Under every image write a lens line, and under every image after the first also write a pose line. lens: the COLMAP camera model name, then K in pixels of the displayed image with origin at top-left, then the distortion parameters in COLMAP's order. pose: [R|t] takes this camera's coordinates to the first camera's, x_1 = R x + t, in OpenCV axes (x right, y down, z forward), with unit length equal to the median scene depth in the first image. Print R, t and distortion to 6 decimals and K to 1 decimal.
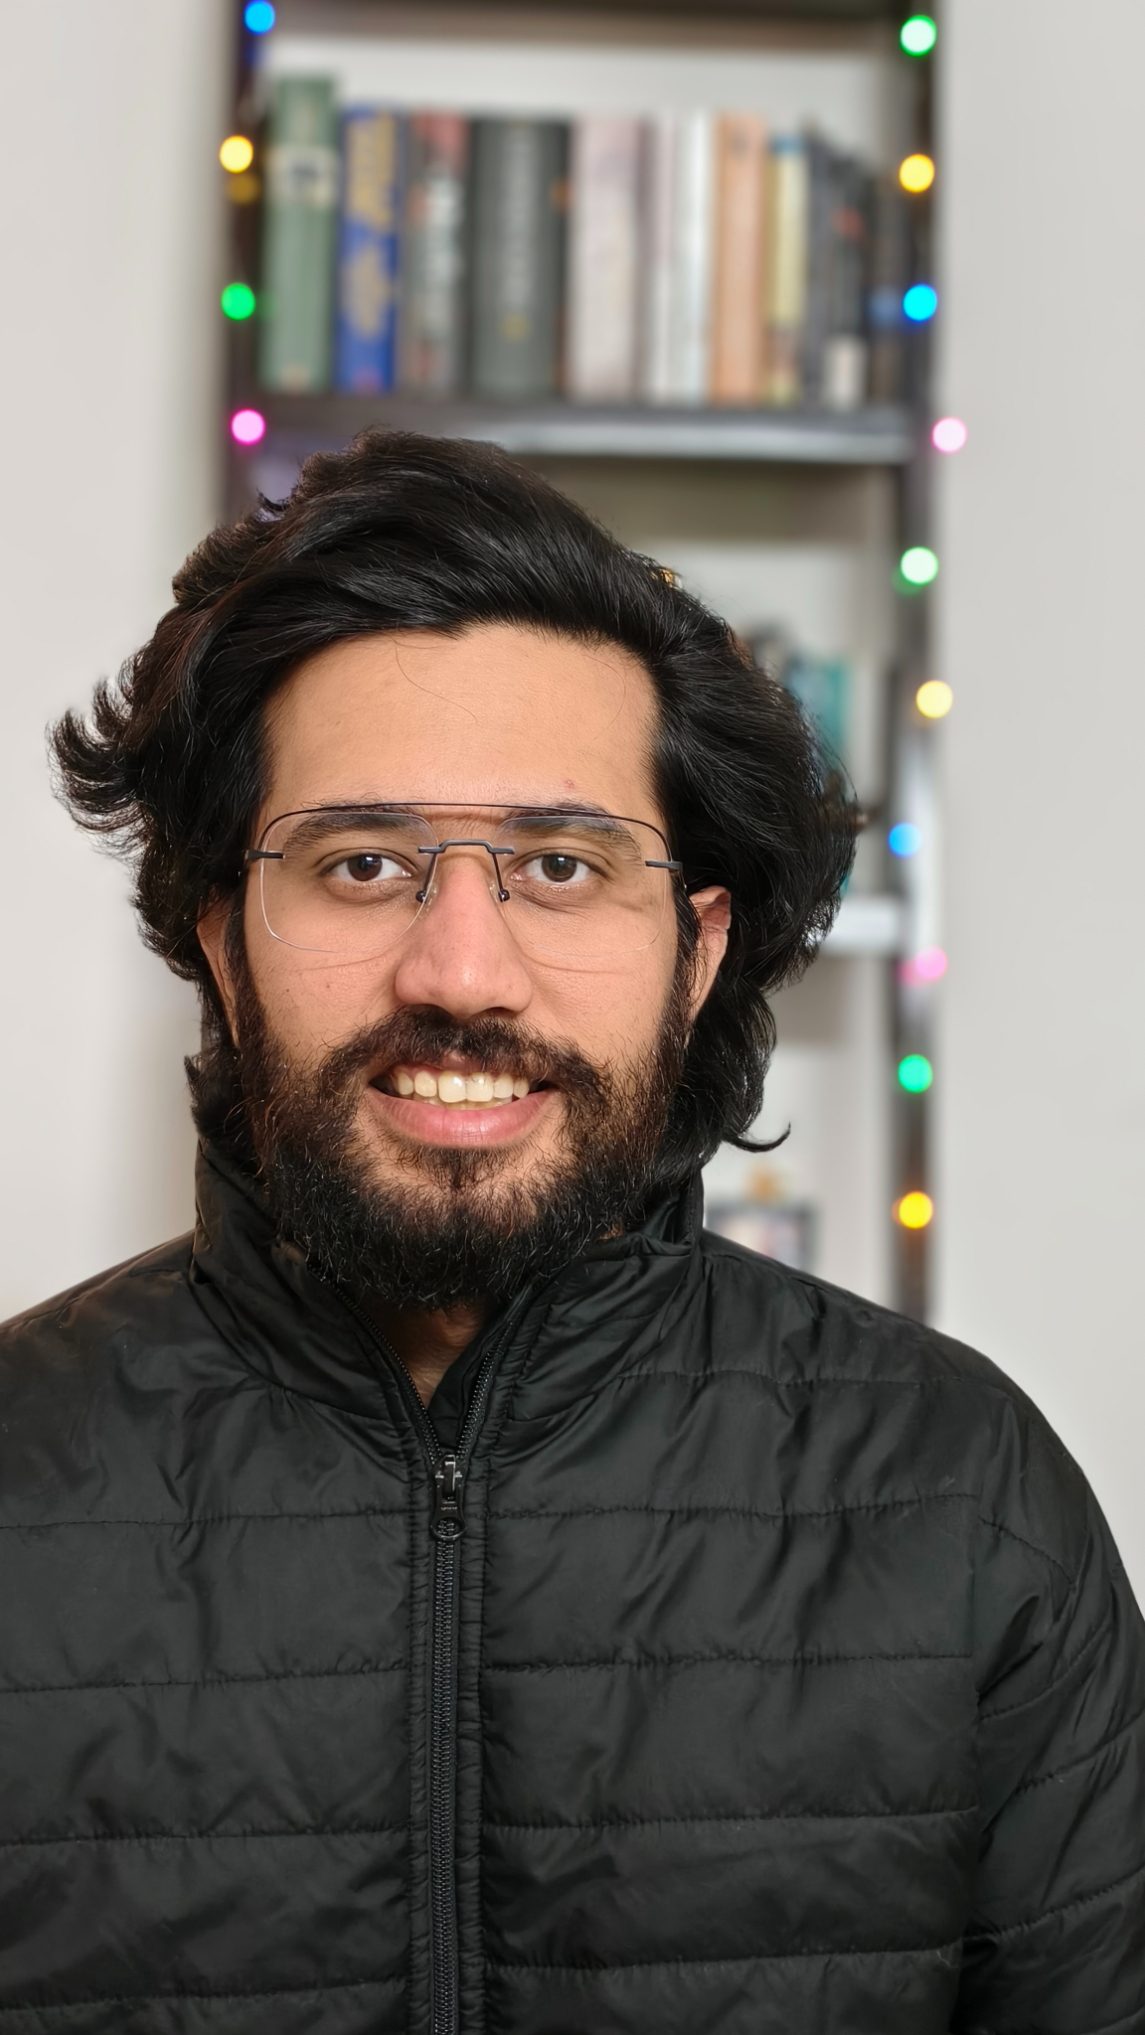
lens RADIAL K [[3335.5, 0, 572.5], [0, 3335.5, 1017.5], [0, 0, 1]] dist [-0.021787, -0.001171]
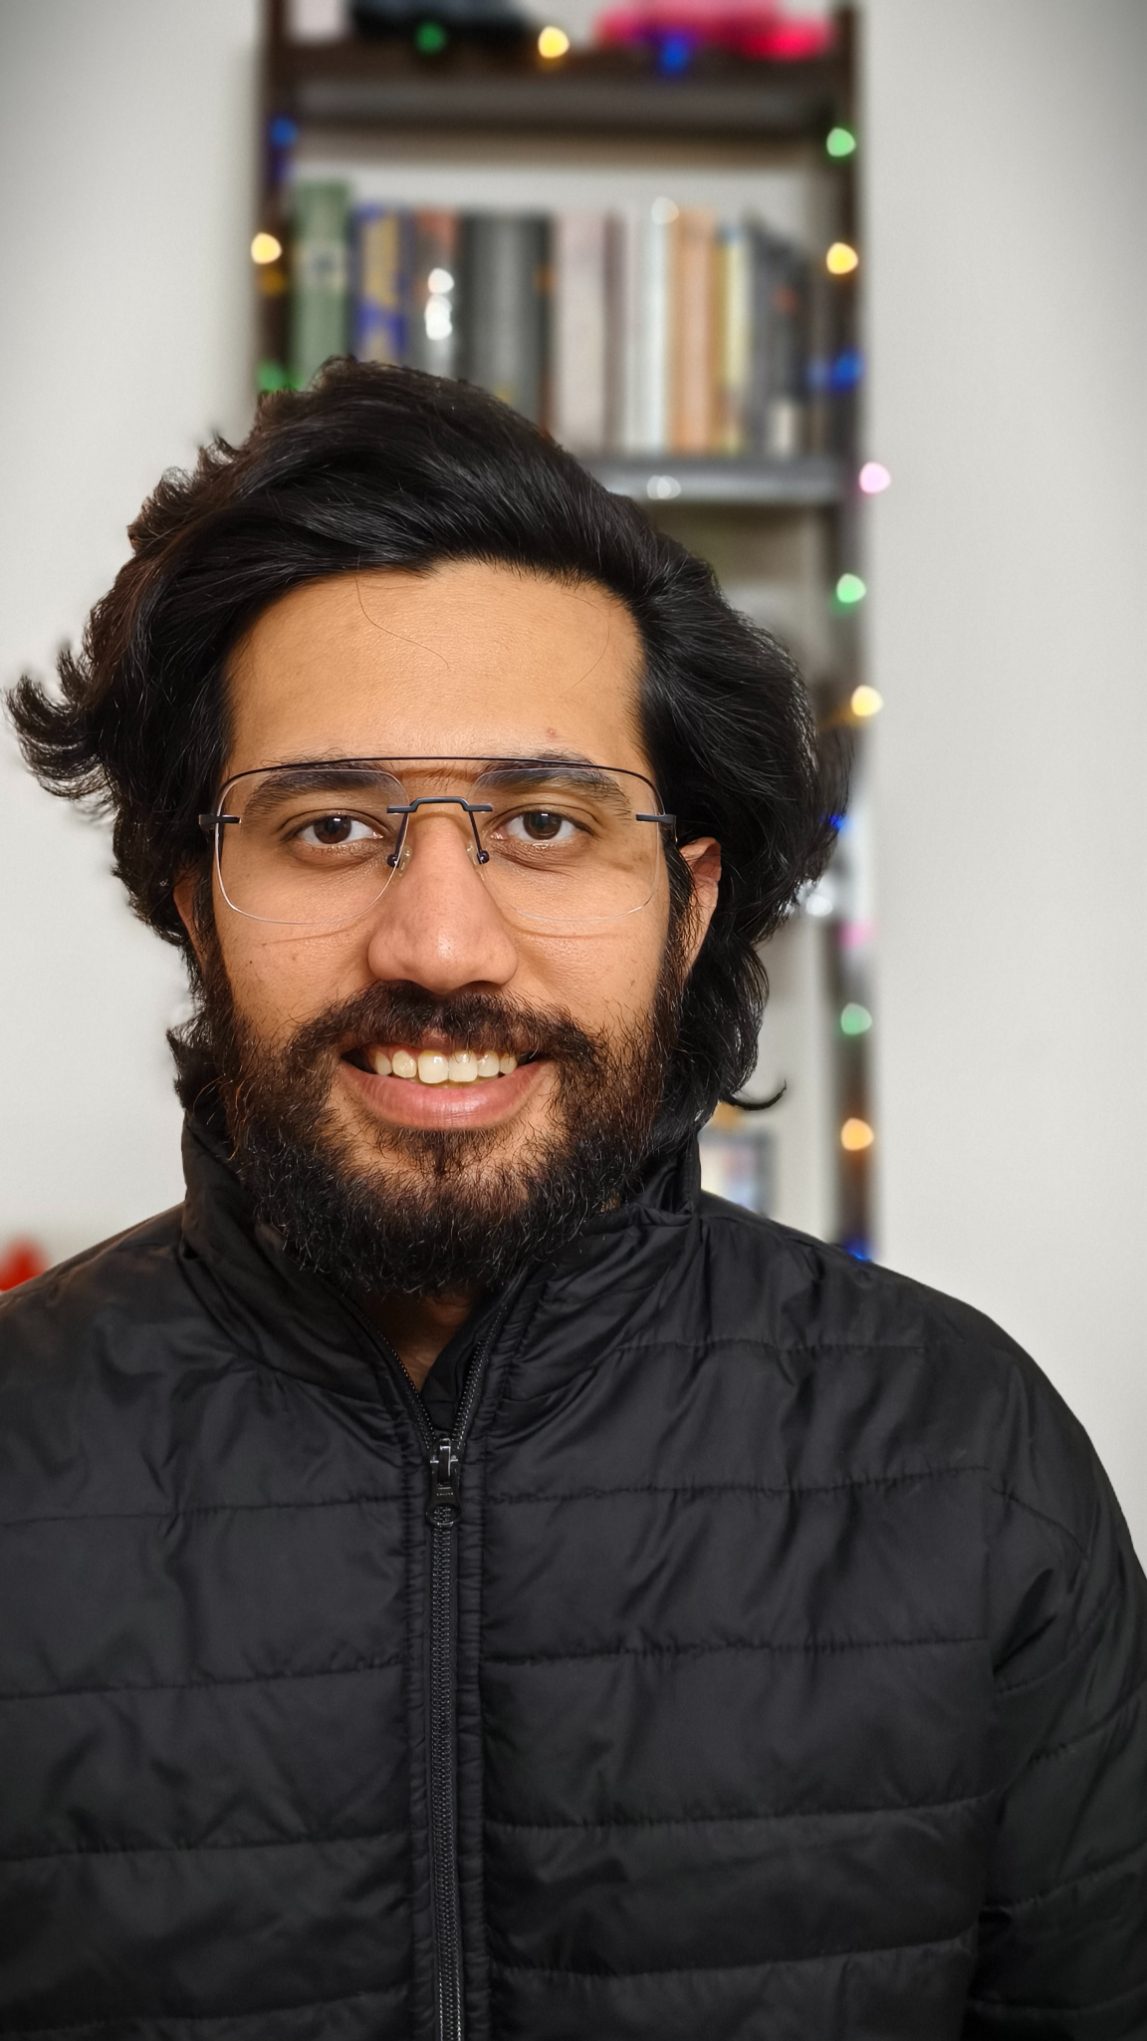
lens RADIAL K [[2383.3, 0, 566.0], [0, 2383.3, 997.1], [0, 0, 1]] dist [-0.013143, -0.051870]
pose [[0.999817, -0.018291, -0.005657, 0.004711], [0.018425, 0.999529, 0.024538, -0.012822], [0.005206, -0.024638, 0.999683, 0.316646]]
